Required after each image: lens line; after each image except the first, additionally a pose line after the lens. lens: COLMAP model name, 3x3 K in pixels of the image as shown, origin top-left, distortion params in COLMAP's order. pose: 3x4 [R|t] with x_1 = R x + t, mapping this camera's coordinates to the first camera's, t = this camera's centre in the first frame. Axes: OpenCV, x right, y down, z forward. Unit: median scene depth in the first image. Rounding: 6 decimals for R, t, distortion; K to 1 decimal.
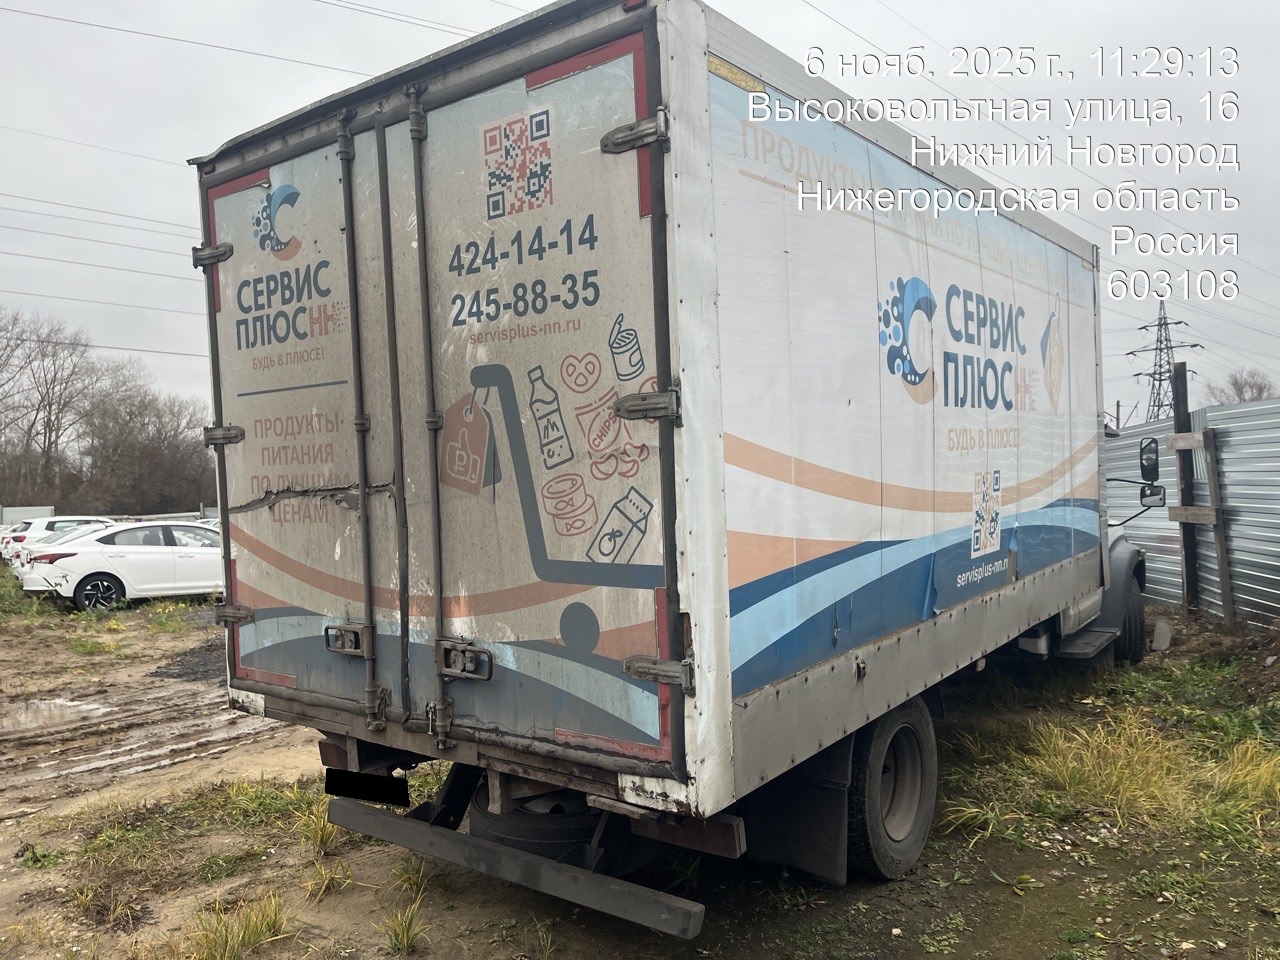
lens RADIAL K [[947.0, 0, 650.1], [0, 947.0, 482.3], [0, 0, 1]] dist [0.051933, -0.023193]
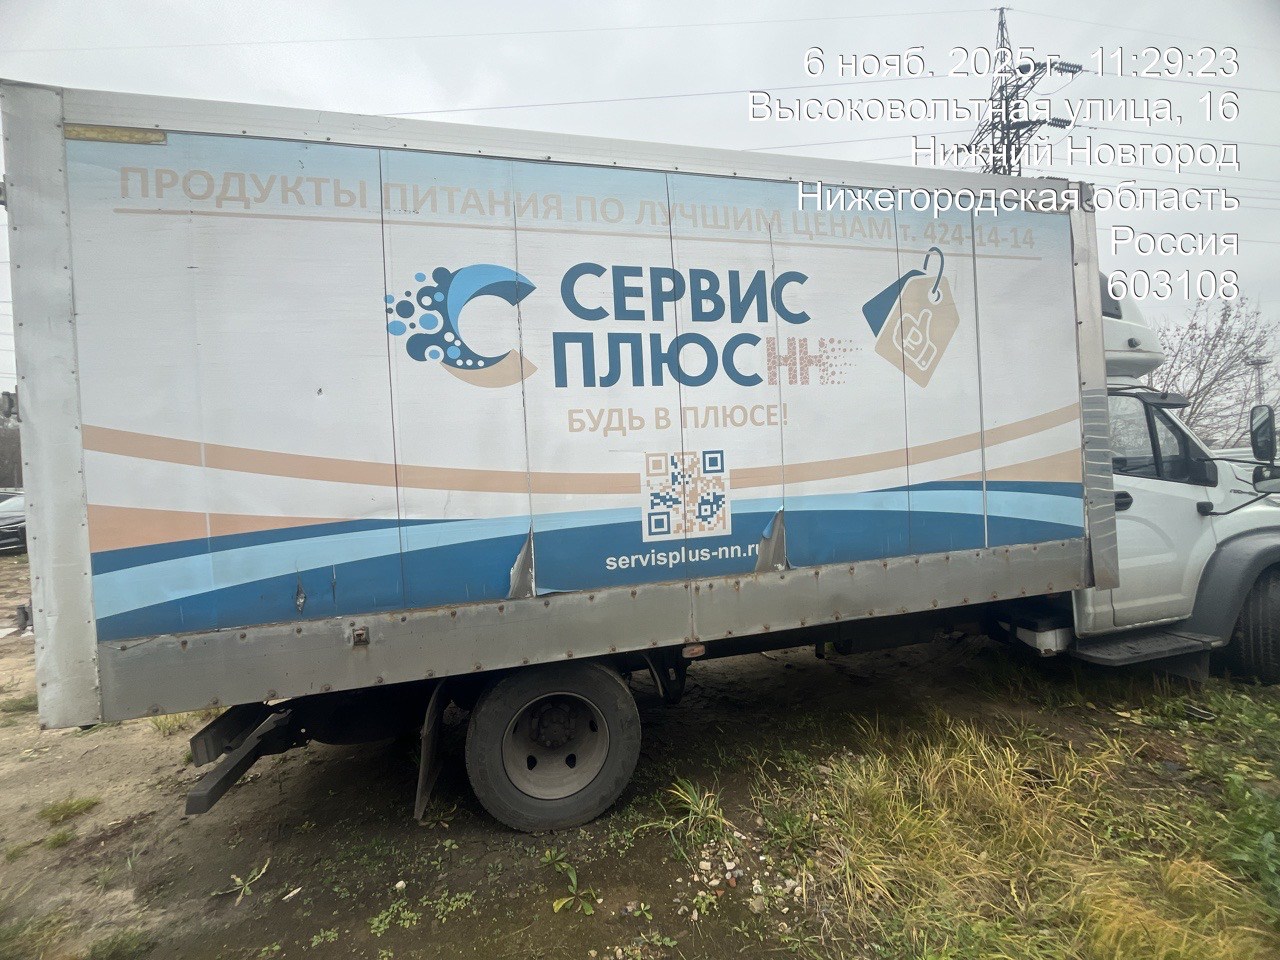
lens RADIAL K [[481.6, 0, 649.2], [0, 481.6, 487.1], [0, 0, 1]] dist [-0.000830, -0.000873]
pose [[0.763310, 0.000932, -0.646031, 0.751676], [0.010775, 0.999842, 0.014173, 0.019273], [0.645942, -0.017779, 0.763179, 0.717225]]
